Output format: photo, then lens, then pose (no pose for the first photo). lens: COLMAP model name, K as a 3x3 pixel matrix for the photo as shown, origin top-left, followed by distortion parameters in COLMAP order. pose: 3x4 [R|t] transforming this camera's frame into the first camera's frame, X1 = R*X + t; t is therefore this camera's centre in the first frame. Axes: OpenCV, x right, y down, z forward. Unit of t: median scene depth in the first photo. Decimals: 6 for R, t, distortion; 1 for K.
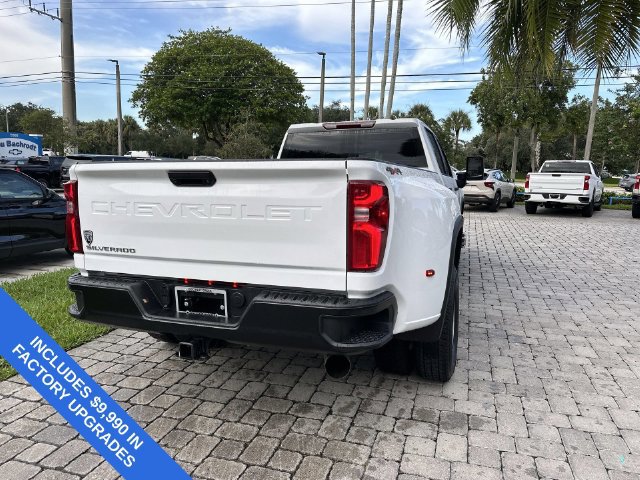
lens RADIAL K [[459.9, 0, 323.6], [0, 459.9, 211.1], [0, 0, 1]] dist [0.069330, -0.087786]
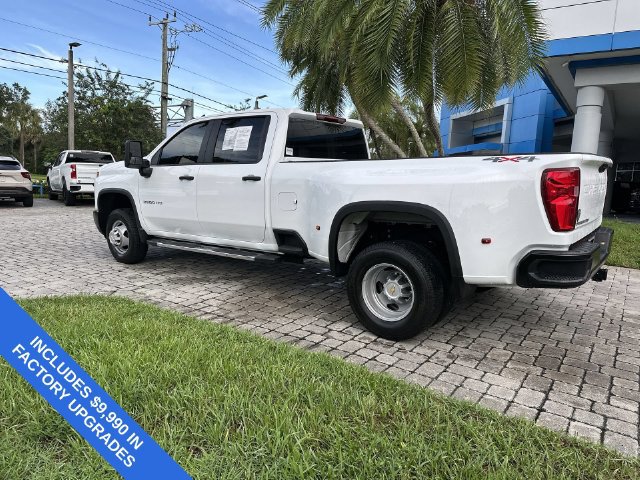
lens RADIAL K [[459.9, 0, 323.6], [0, 459.9, 211.1], [0, 0, 1]] dist [0.069330, -0.087786]
pose [[0.292361, -0.081363, 0.952841, -1.798548], [0.061900, 0.995895, 0.066047, -0.077416], [-0.954303, 0.039671, 0.296197, 1.230211]]
